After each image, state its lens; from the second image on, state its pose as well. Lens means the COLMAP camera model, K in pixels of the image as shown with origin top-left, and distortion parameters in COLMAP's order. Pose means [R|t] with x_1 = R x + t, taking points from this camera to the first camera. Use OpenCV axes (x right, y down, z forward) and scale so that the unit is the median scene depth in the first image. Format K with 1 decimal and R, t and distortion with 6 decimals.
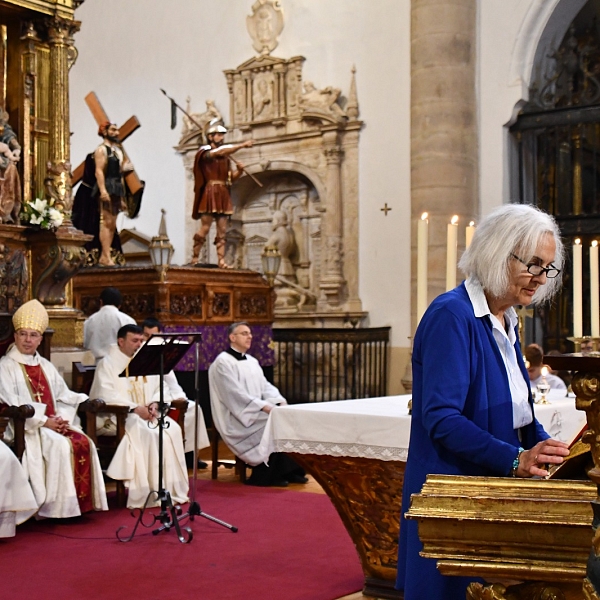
lens RADIAL K [[1068.8, 0, 300.8], [0, 1068.8, 301.0], [0, 0, 1]] dist [0.100754, 0.000000]
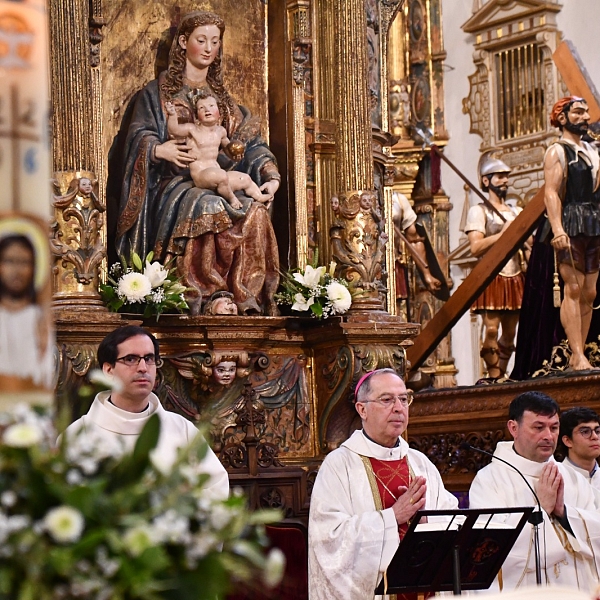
lens RADIAL K [[2053.8, 0, 300.0], [0, 2053.8, 299.7], [0, 0, 1]] dist [0.708009, 0.000000]
pose [[0.904392, -0.063413, -0.421964, 0.121607], [0.037786, 0.996913, -0.068830, -0.002563], [0.425026, 0.046304, 0.903996, 0.023218]]
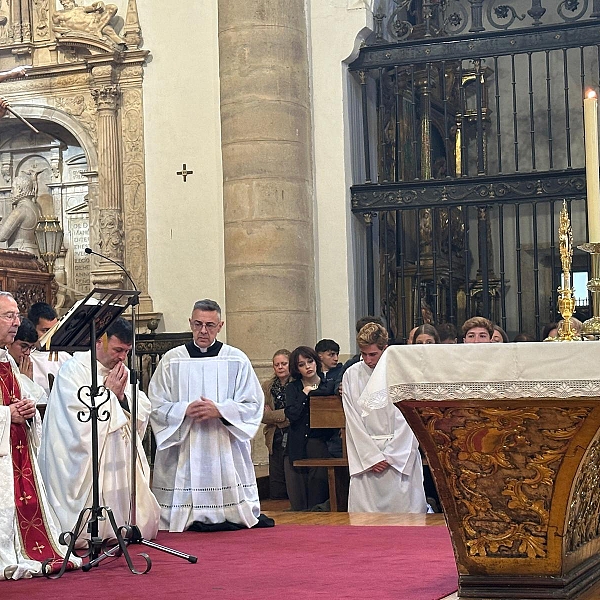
lens RADIAL K [[1502.9, 0, 294.9], [0, 1502.9, 303.2], [0, 0, 1]] dist [0.160830, 0.000000]
pose [[0.965232, -0.014795, 0.260977, -0.133339], [0.021635, 0.999493, -0.023354, 0.032929], [-0.260500, 0.028188, 0.965062, -0.011418]]
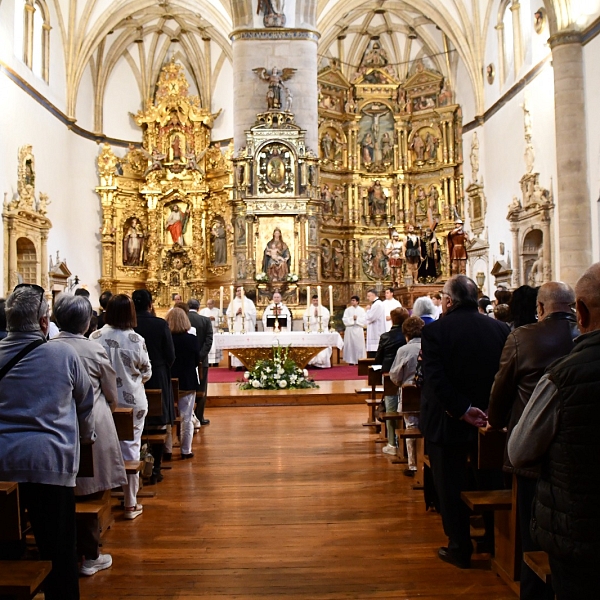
lens RADIAL K [[694.5, 0, 294.2], [0, 694.5, 300.5], [0, 0, 1]] dist [-0.130951, 0.000000]
pose [[0.613280, -0.015418, -0.789715, 0.857038], [0.031941, 0.999476, 0.005291, -0.012637], [0.789219, -0.028469, 0.613451, -0.167643]]
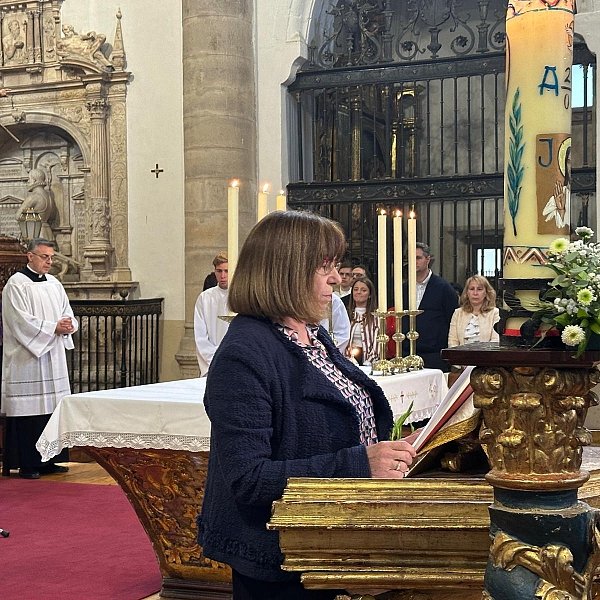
lens RADIAL K [[1137.4, 0, 297.1], [0, 1137.4, 304.8], [0, 0, 1]] dist [0.150066, 0.000000]
pose [[0.977365, -0.007251, 0.211435, -0.013125], [0.000436, 0.999479, 0.032261, -0.002426], [-0.211559, -0.031439, 0.976859, 0.012238]]
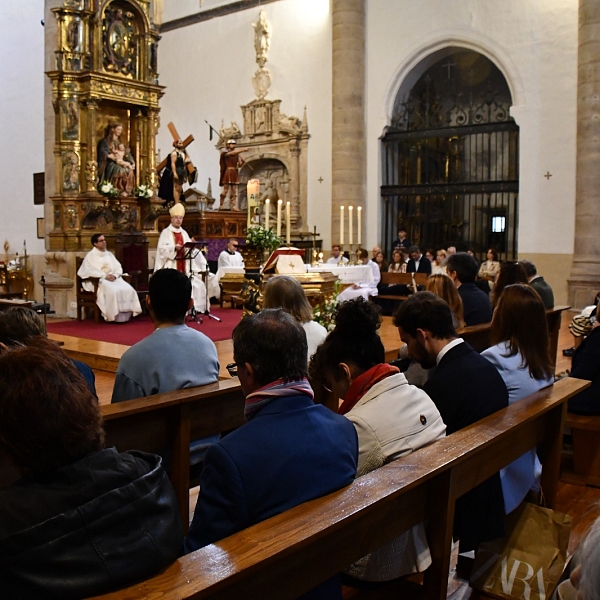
lens RADIAL K [[694.5, 0, 296.9], [0, 694.5, 299.0], [0, 0, 1]] dist [-0.130951, 0.000000]
pose [[0.999499, 0.007378, -0.030766, 0.086649], [-0.004009, 0.994123, 0.108178, -0.006871], [0.031383, -0.108000, 0.993655, -0.311975]]
